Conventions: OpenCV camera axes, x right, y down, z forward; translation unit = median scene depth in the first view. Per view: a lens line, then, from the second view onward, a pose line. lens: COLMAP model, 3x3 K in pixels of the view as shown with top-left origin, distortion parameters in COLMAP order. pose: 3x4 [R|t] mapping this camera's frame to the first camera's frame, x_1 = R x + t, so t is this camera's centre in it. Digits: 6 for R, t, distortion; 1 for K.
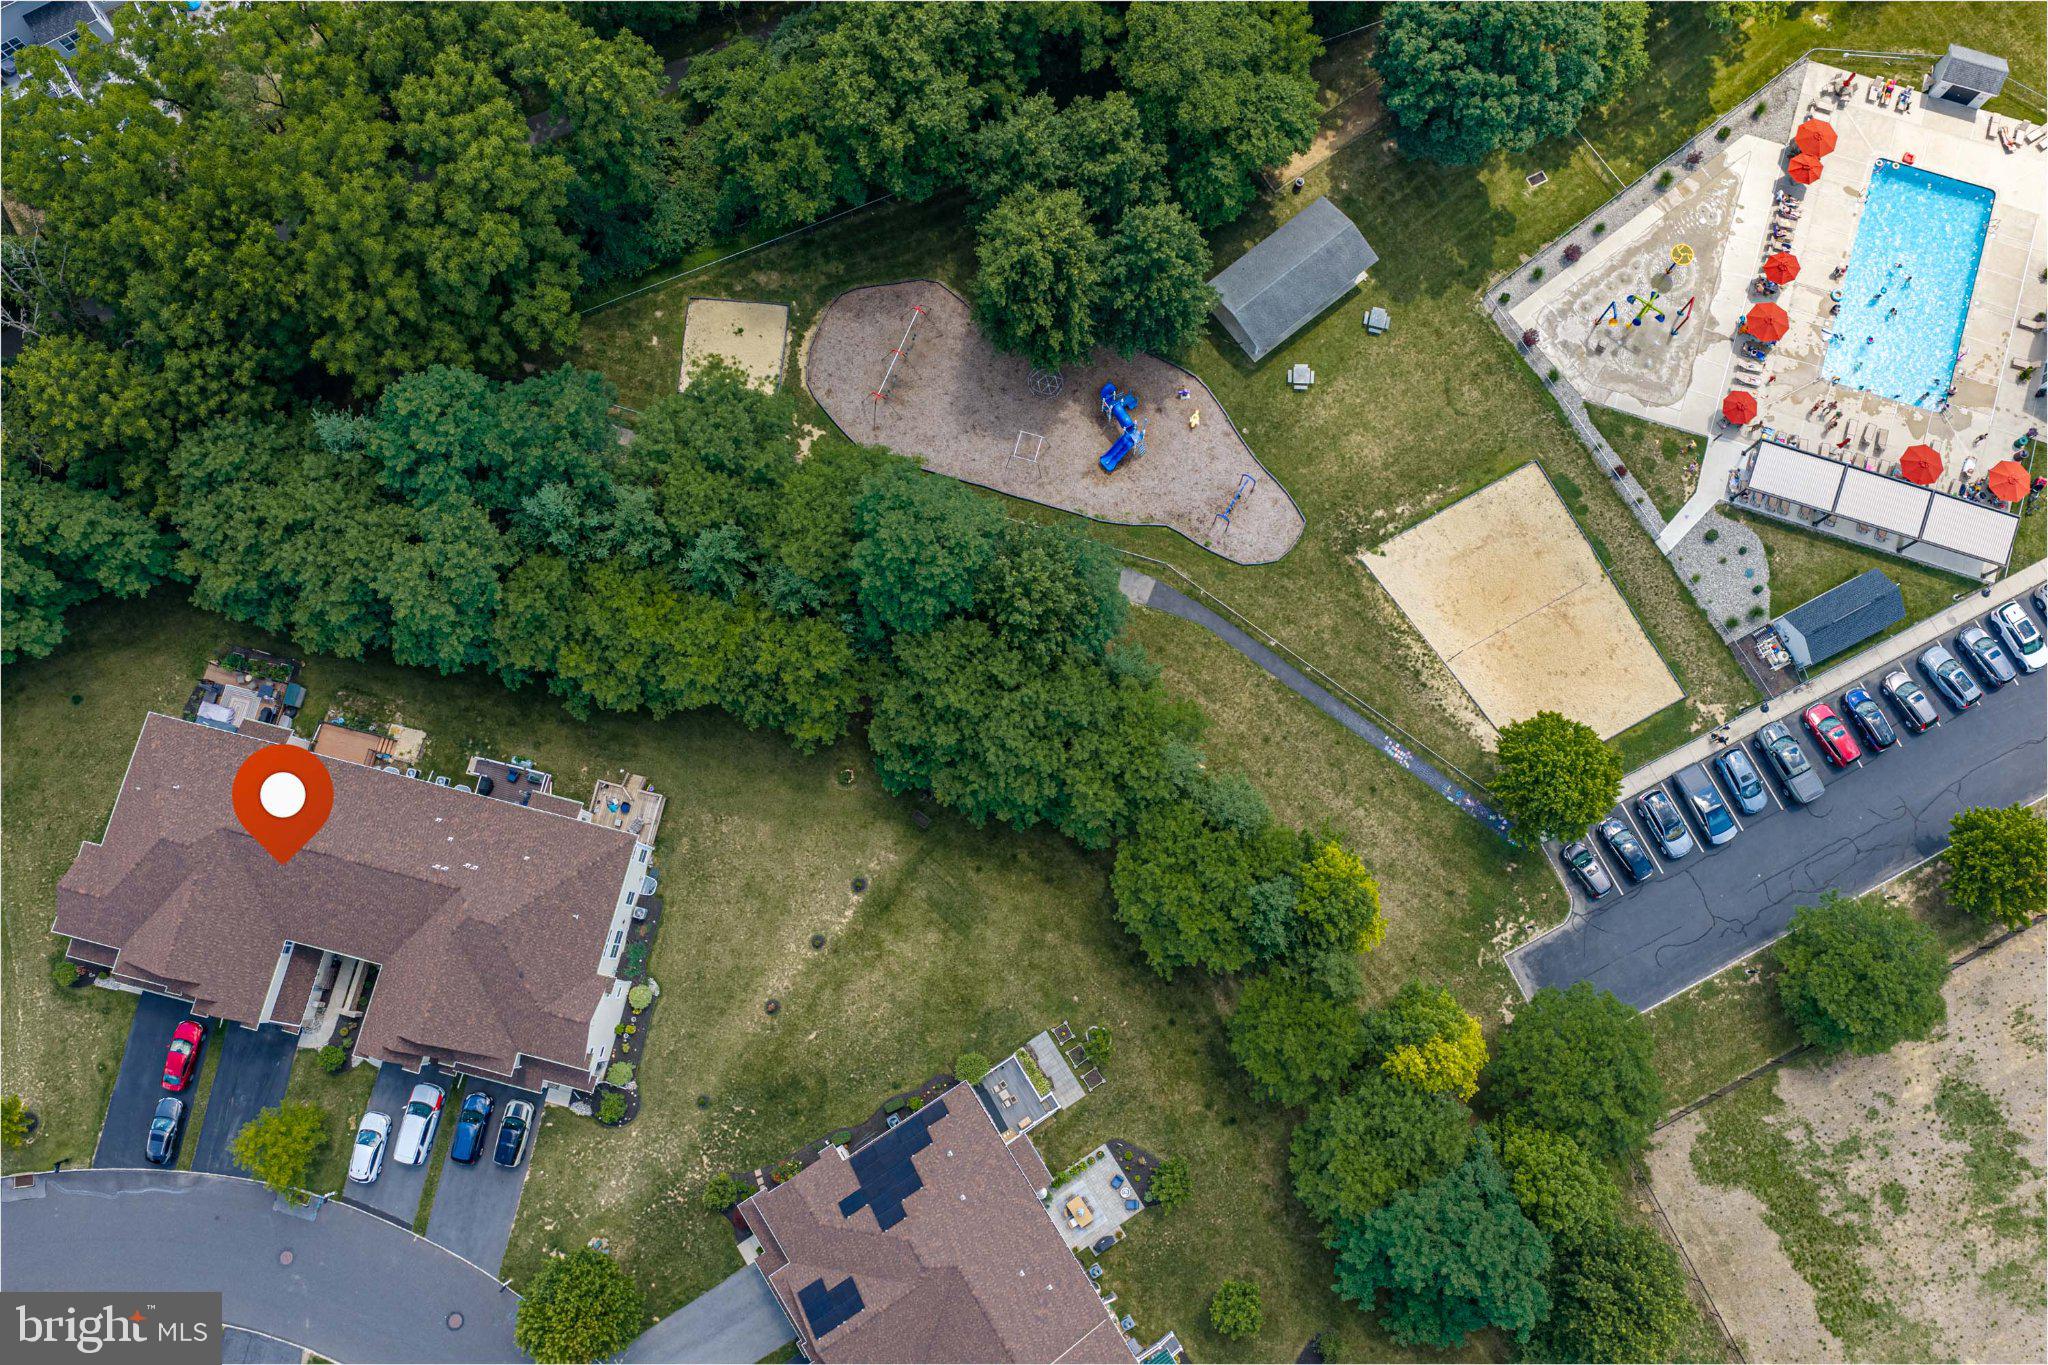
lens RADIAL K [[1700.3, 0, 1024.0], [0, 1700.3, 682.5], [0, 0, 1]] dist [0.018786, -0.023818]
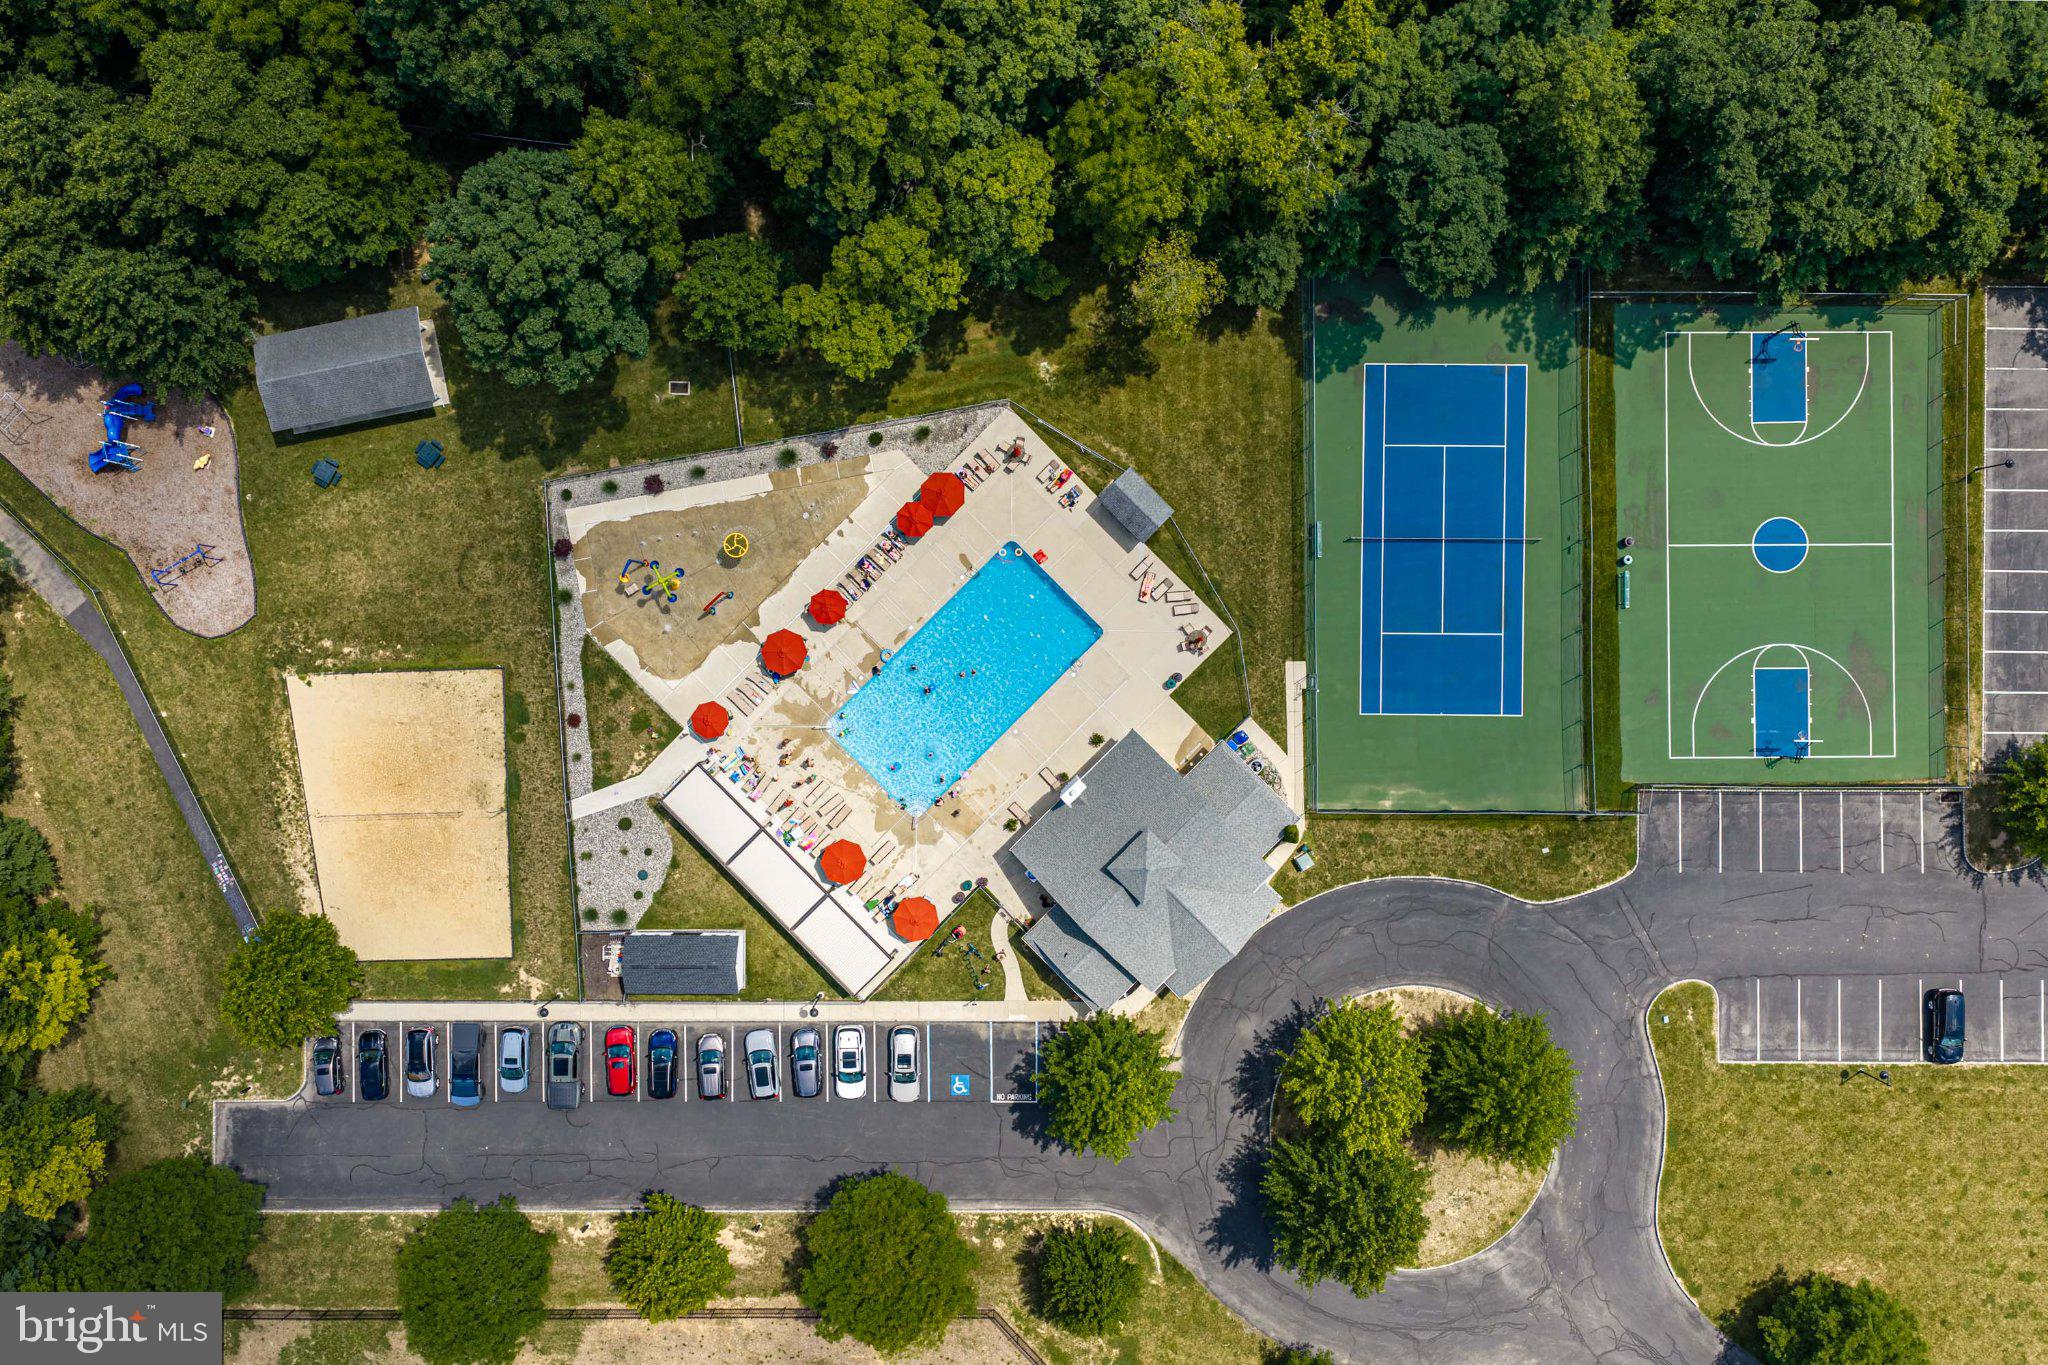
lens RADIAL K [[1700.3, 0, 1024.0], [0, 1700.3, 682.5], [0, 0, 1]] dist [0.018786, -0.023818]
pose [[0.889901, 0.456127, 0.004837, 0.559190], [-0.448137, 0.872236, 0.195903, -0.440138], [0.085138, -0.176502, 0.980611, 0.097928]]
